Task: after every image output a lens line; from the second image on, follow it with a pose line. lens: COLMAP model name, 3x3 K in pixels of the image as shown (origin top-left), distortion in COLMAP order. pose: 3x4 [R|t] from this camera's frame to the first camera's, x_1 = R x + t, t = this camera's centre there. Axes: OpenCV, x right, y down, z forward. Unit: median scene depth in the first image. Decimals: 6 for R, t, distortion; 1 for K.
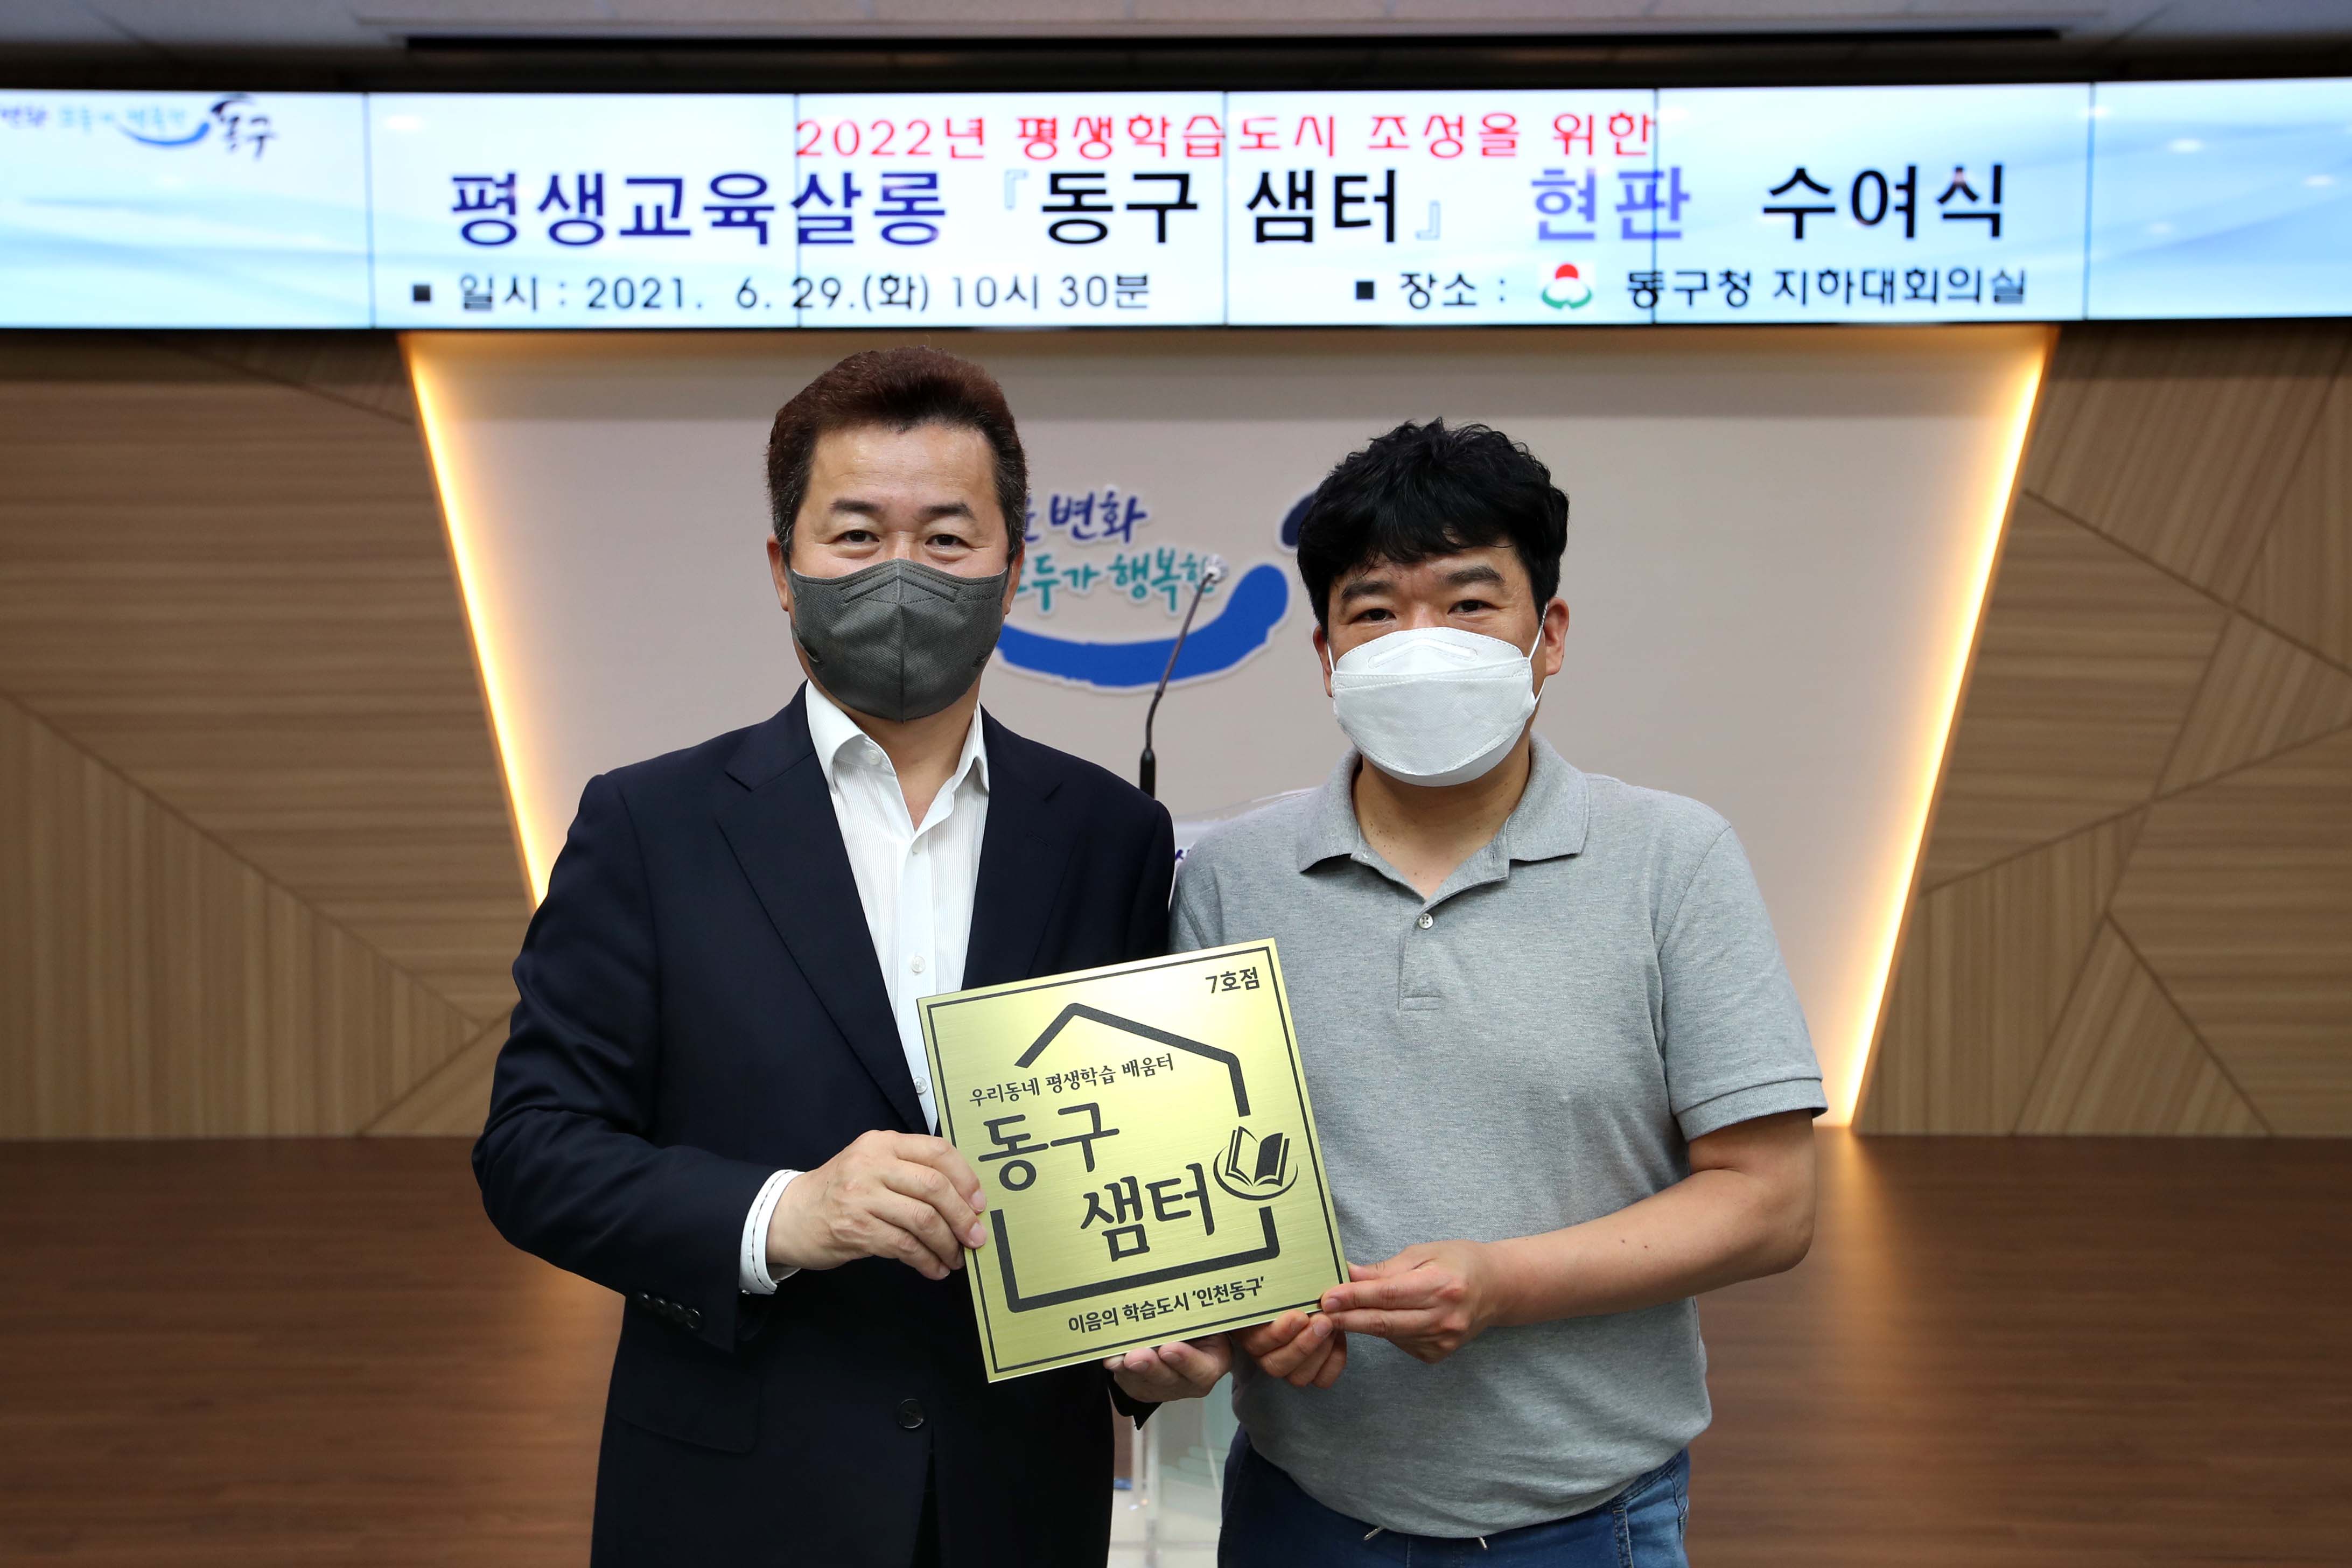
lens RADIAL K [[2278.3, 0, 1162.8], [0, 2278.3, 748.6], [0, 0, 1]] dist [-0.003655, 0.116915]
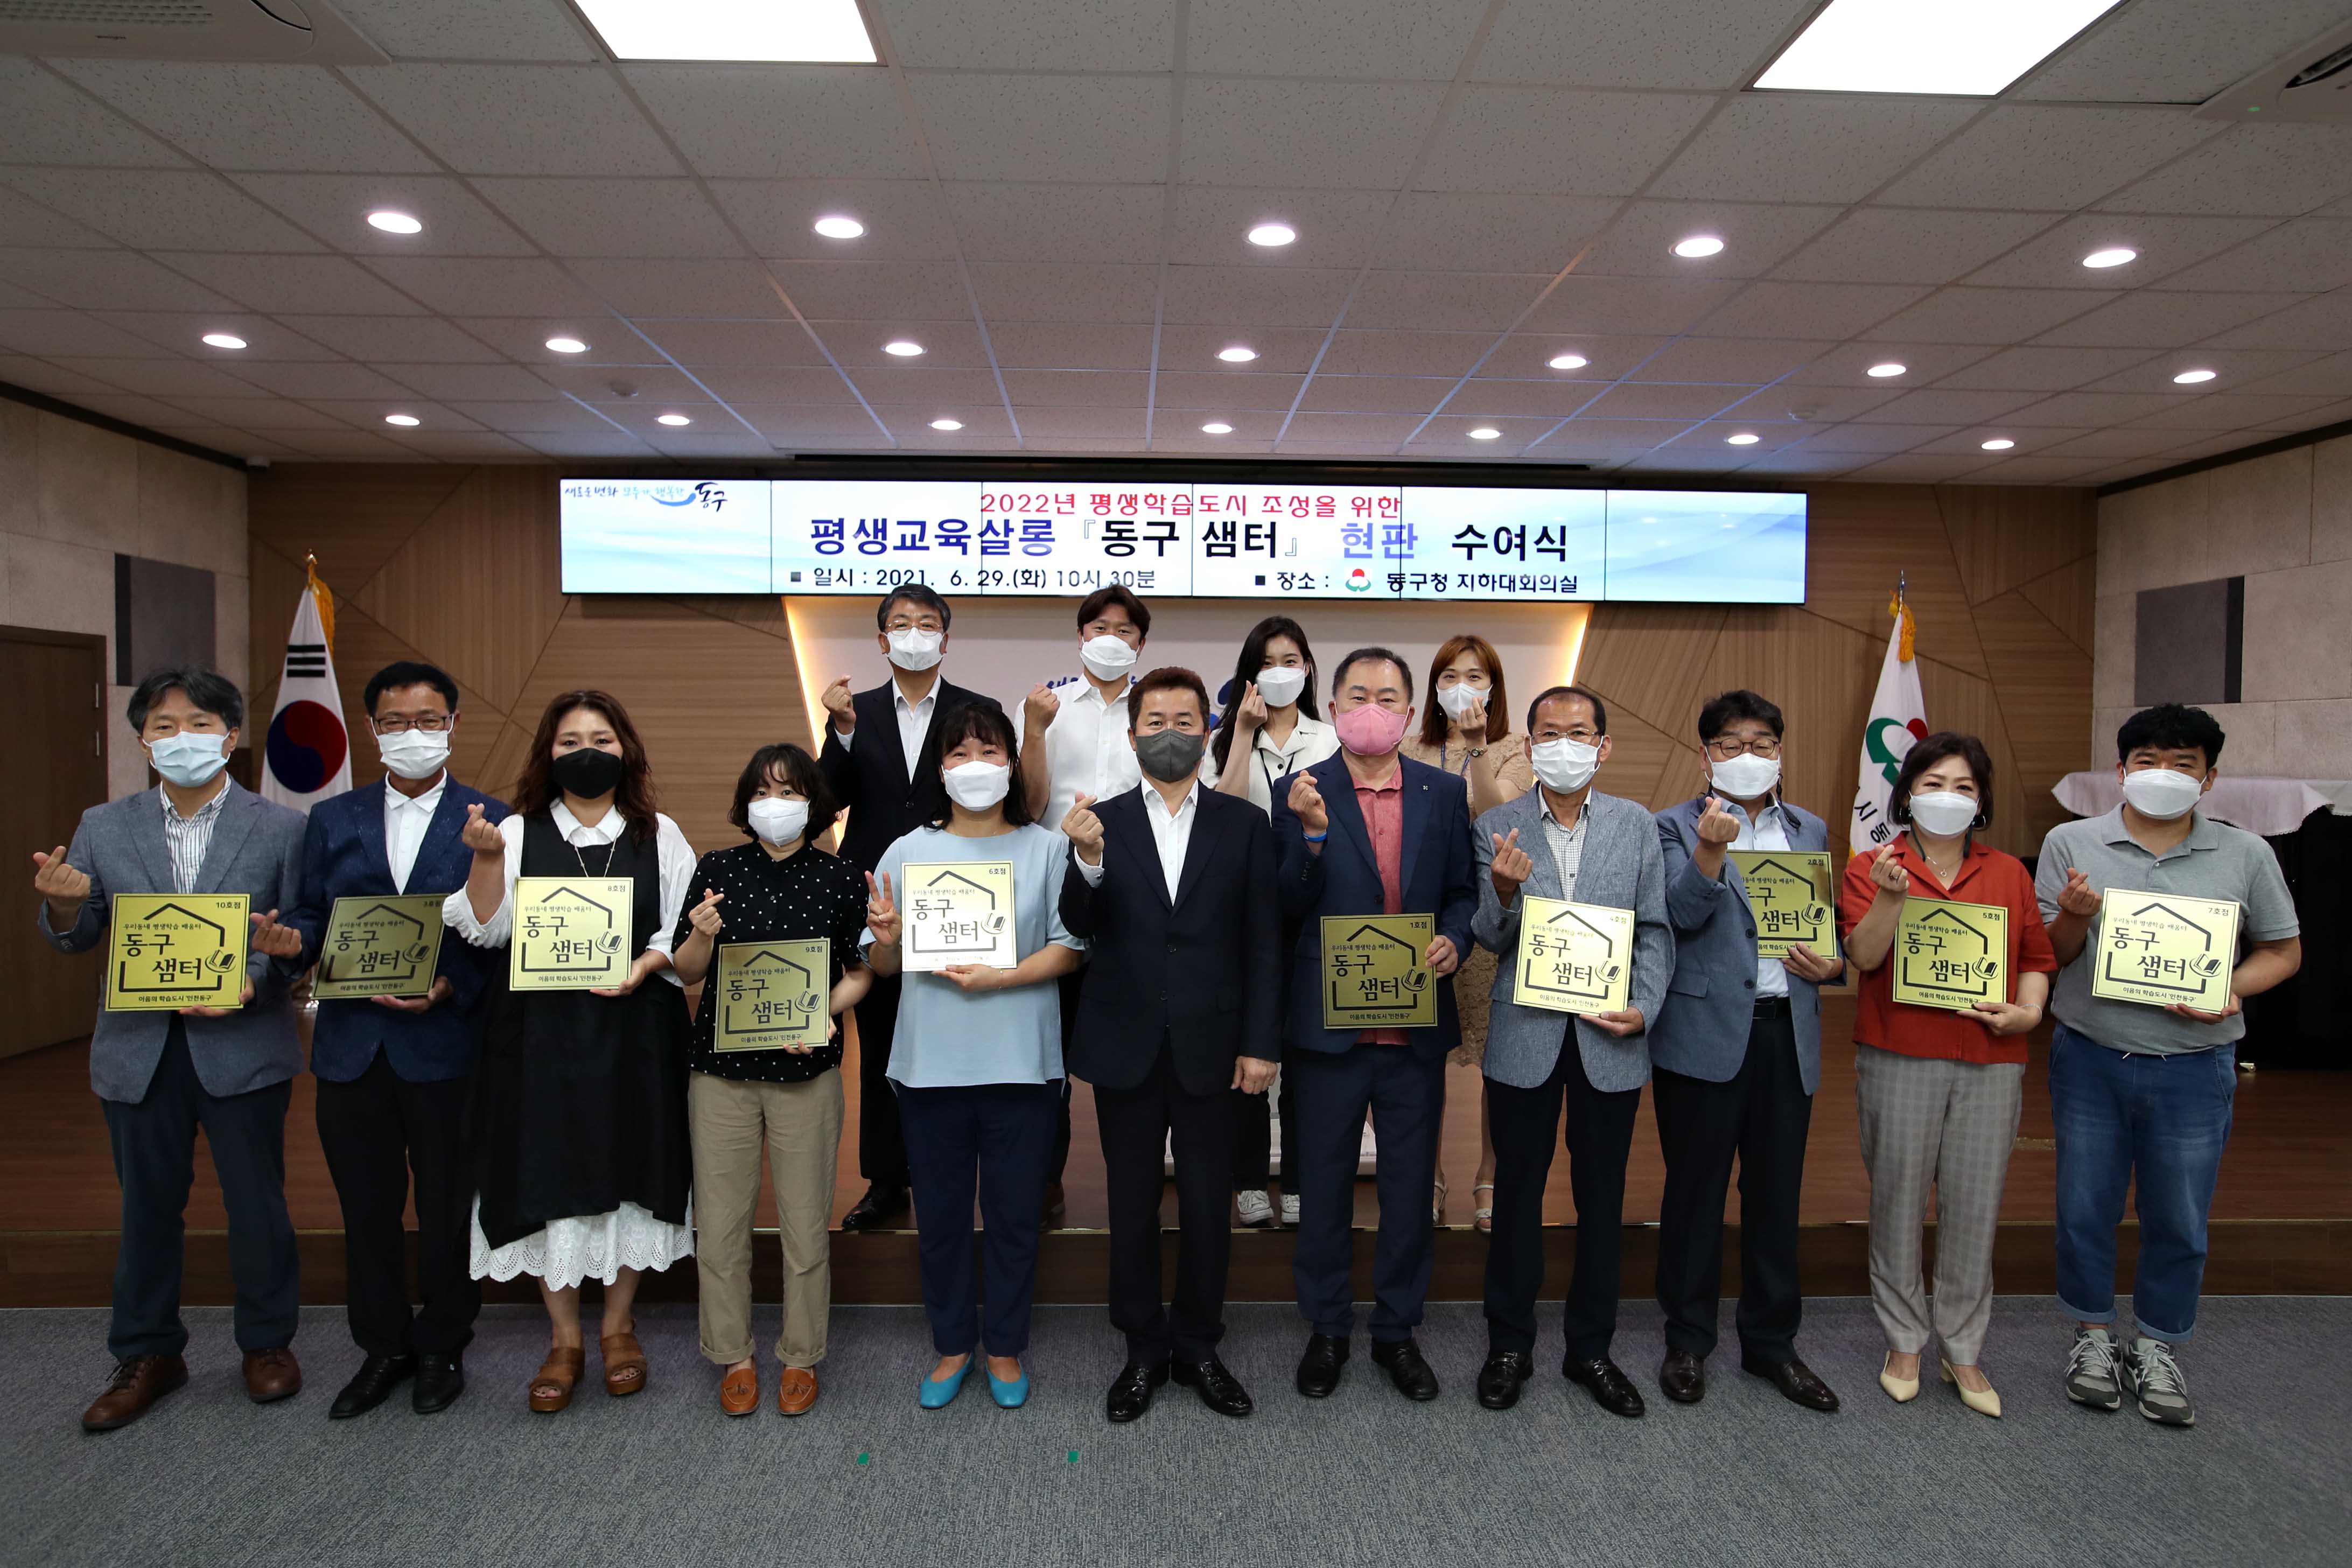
lens RADIAL K [[1381.8, 0, 1176.0], [0, 1381.8, 784.0], [0, 0, 1]] dist [-0.072226, 0.088180]
pose [[0.999274, 0.007691, 0.037309, -0.031390], [-0.006991, 0.999798, -0.018848, 0.005001], [-0.037446, 0.018574, 0.999126, -0.228363]]
